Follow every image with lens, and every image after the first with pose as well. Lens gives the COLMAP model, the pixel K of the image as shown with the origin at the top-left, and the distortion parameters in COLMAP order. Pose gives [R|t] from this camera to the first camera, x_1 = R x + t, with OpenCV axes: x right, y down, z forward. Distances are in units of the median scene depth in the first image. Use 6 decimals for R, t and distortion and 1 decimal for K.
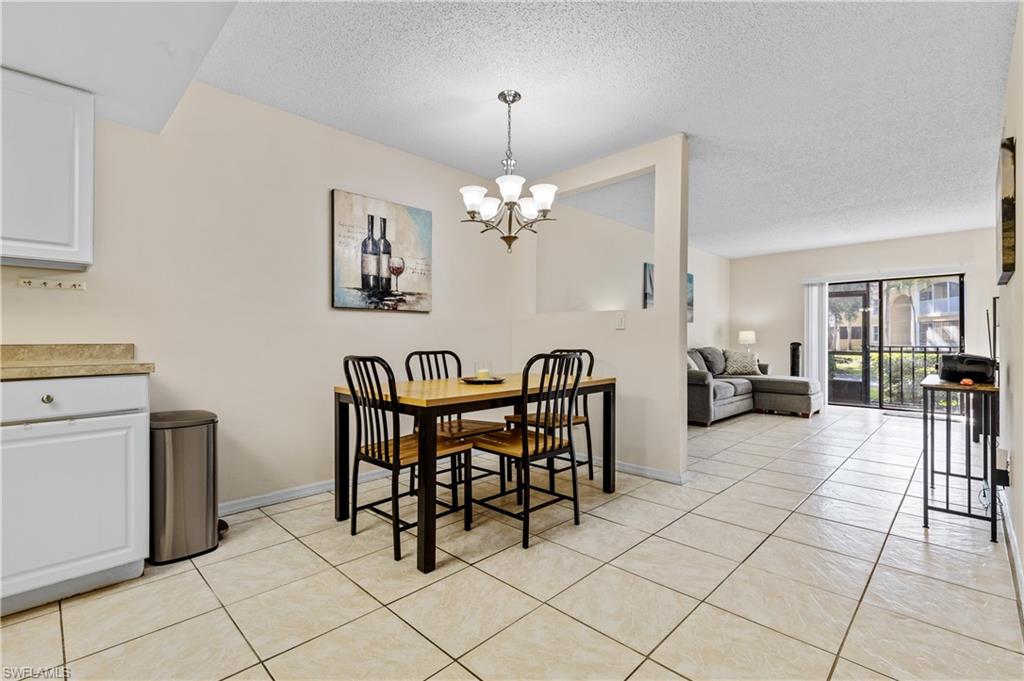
lens RADIAL K [[464.2, 0, 514.2], [0, 464.2, 334.4], [0, 0, 1]] dist [0.000008, -0.000035]
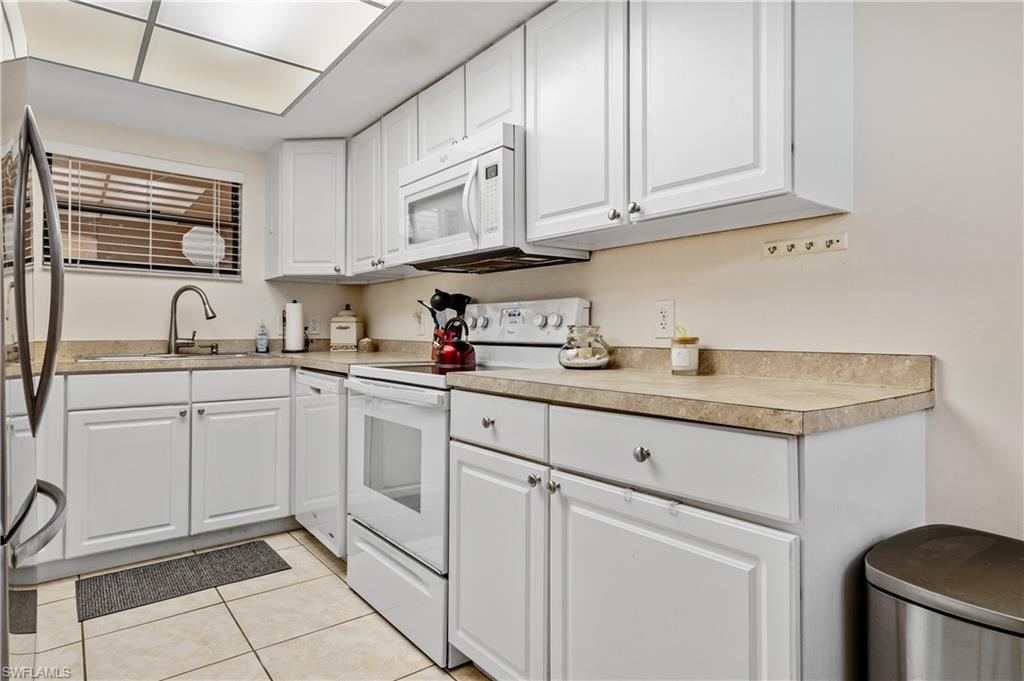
lens RADIAL K [[568.0, 0, 512.0], [0, 568.0, 340.5], [0, 0, 1]] dist [-0.000127, 0.000188]
pose [[-0.124505, 0.012573, -0.992139, -0.270325], [0.003505, 0.999919, 0.012232, -0.002199], [0.992213, -0.001954, -0.124539, 0.767448]]
